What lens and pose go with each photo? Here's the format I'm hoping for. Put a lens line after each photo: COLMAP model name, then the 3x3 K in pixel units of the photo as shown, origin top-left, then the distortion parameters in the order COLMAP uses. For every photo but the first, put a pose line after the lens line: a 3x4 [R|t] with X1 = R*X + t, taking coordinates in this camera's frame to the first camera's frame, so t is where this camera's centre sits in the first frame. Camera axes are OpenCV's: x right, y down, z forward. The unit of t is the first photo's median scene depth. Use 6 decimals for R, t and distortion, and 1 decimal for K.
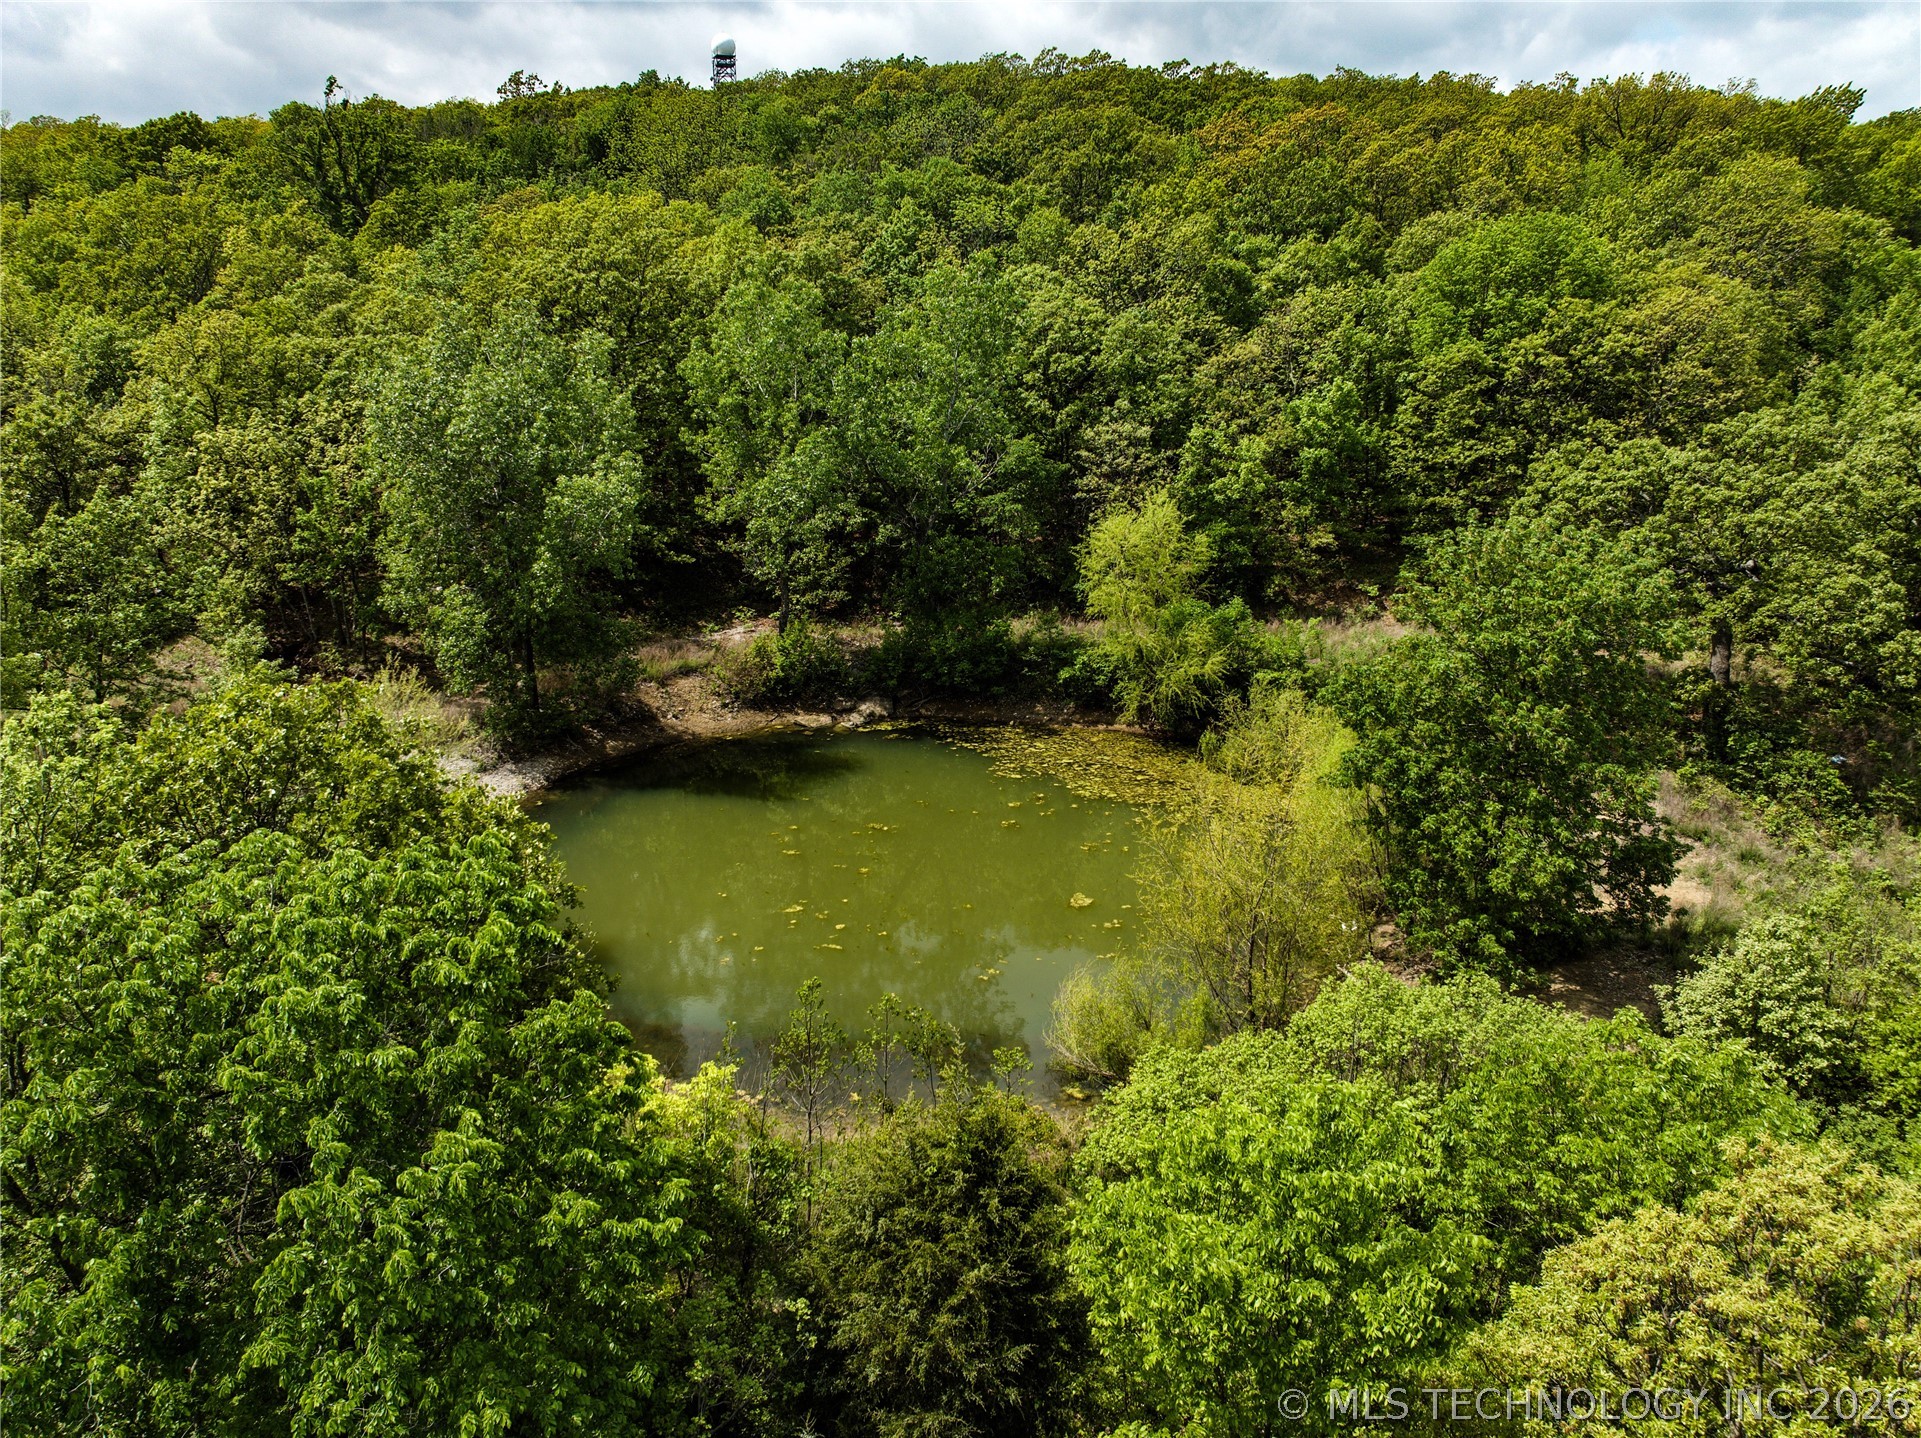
lens RADIAL K [[1343.9, 0, 968.6], [0, 1343.9, 728.1], [0, 0, 1]] dist [-0.054971, 0.017504]
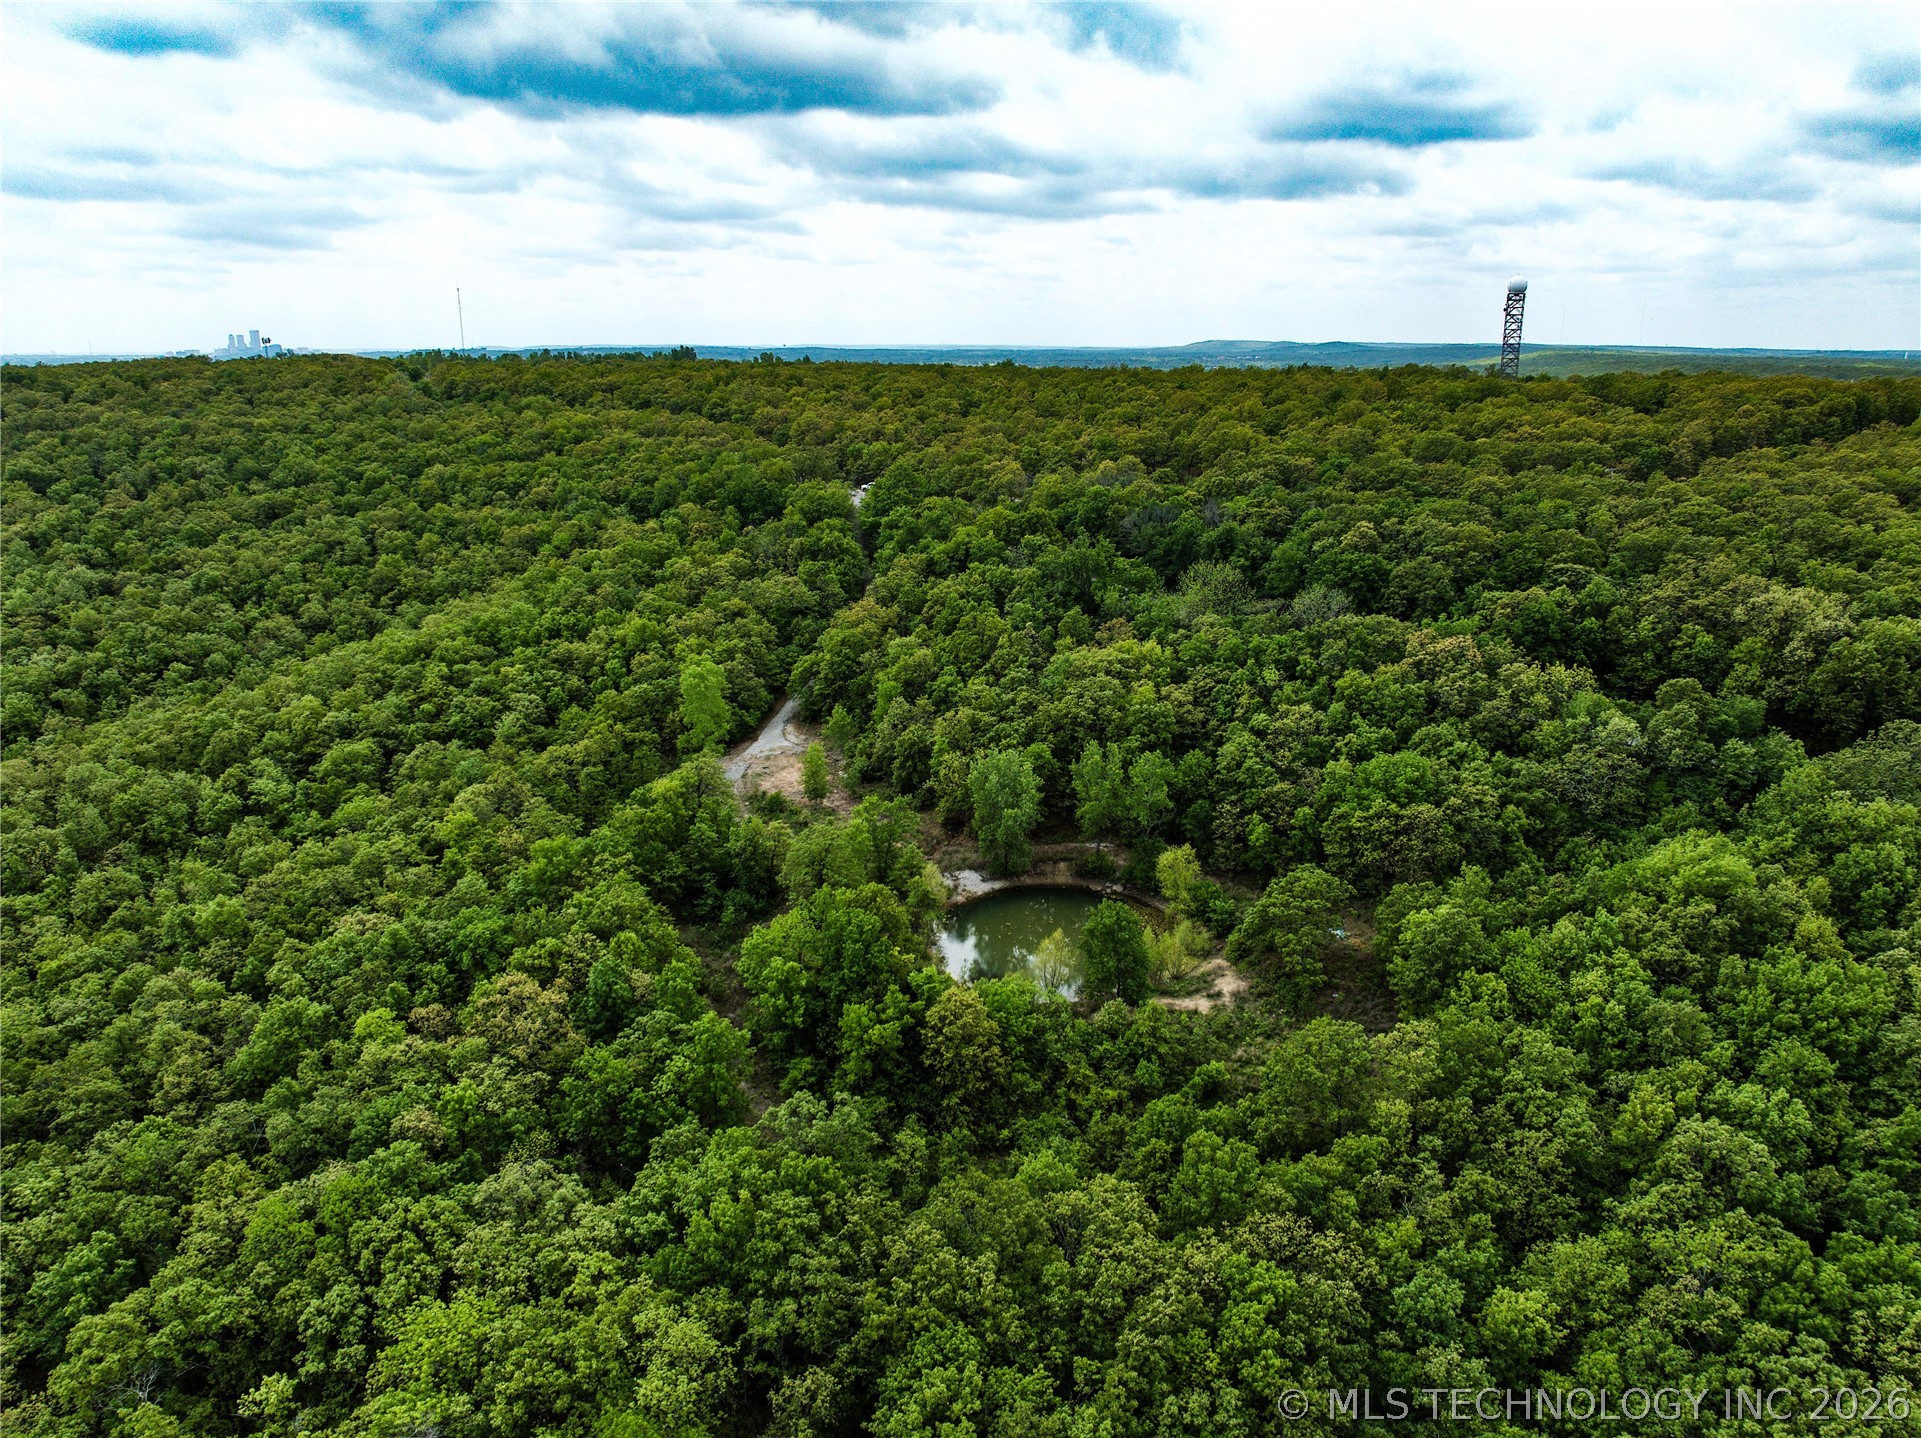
lens RADIAL K [[1343.9, 0, 960.5], [0, 1343.9, 731.8], [0, 0, 1]] dist [-0.054971, 0.017504]
pose [[0.770424, 0.185813, -0.609853, 1.373324], [-0.187972, 0.980265, 0.061208, -0.461027], [0.609191, 0.067479, 0.790147, -1.505436]]
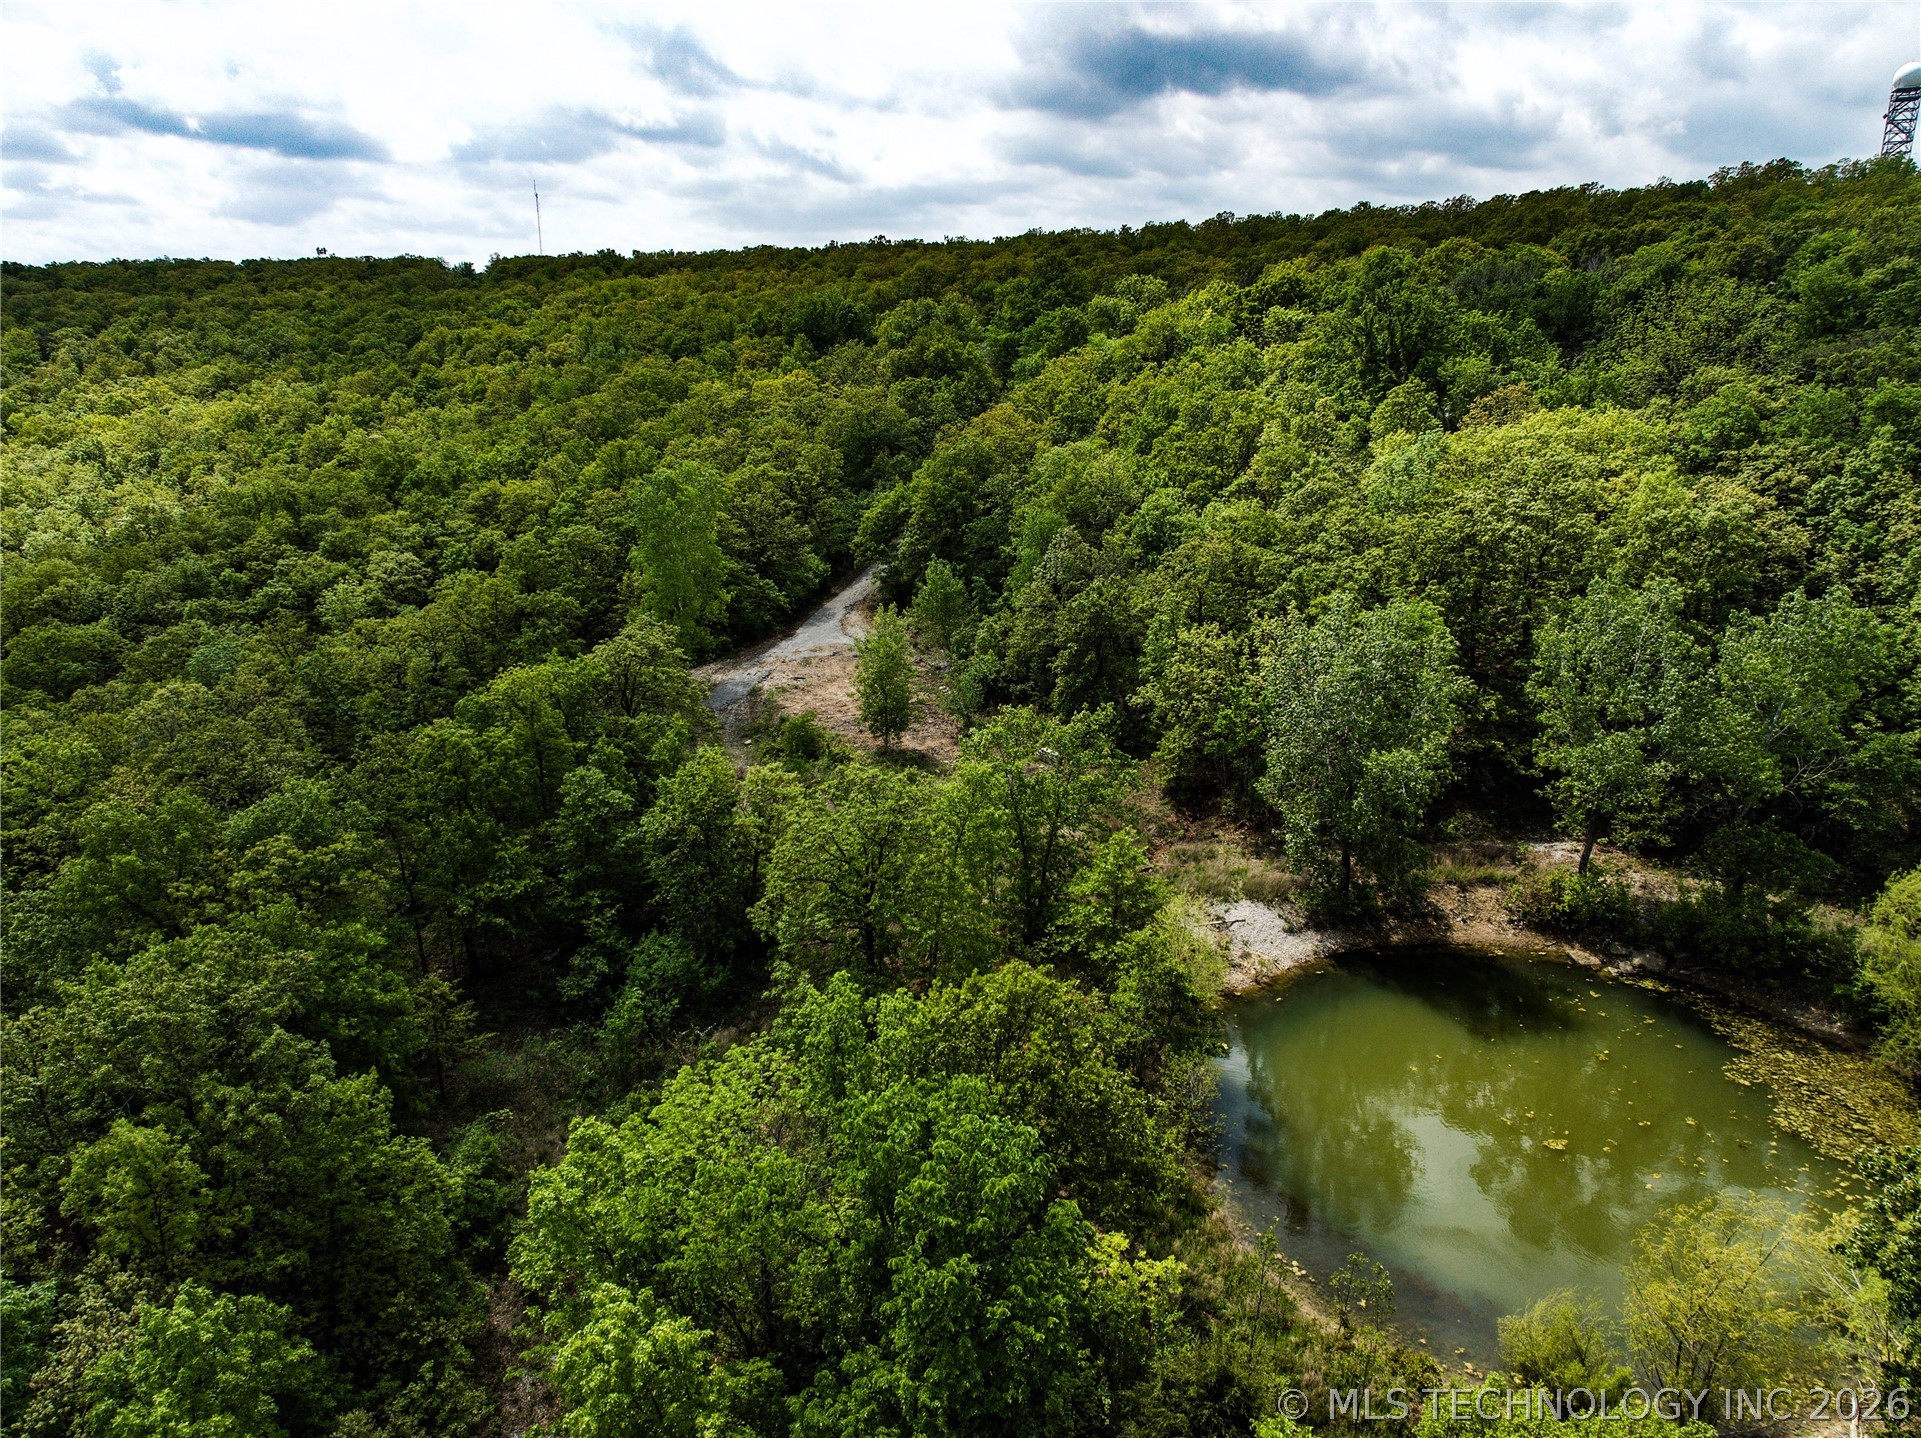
lens RADIAL K [[1343.9, 0, 955.9], [0, 1343.9, 706.8], [0, 0, 1]] dist [-0.054971, 0.017504]
pose [[0.705635, 0.190252, -0.682556, 0.231494], [-0.199796, 0.977616, 0.065943, -0.179148], [0.679824, 0.089840, 0.727852, -0.187126]]
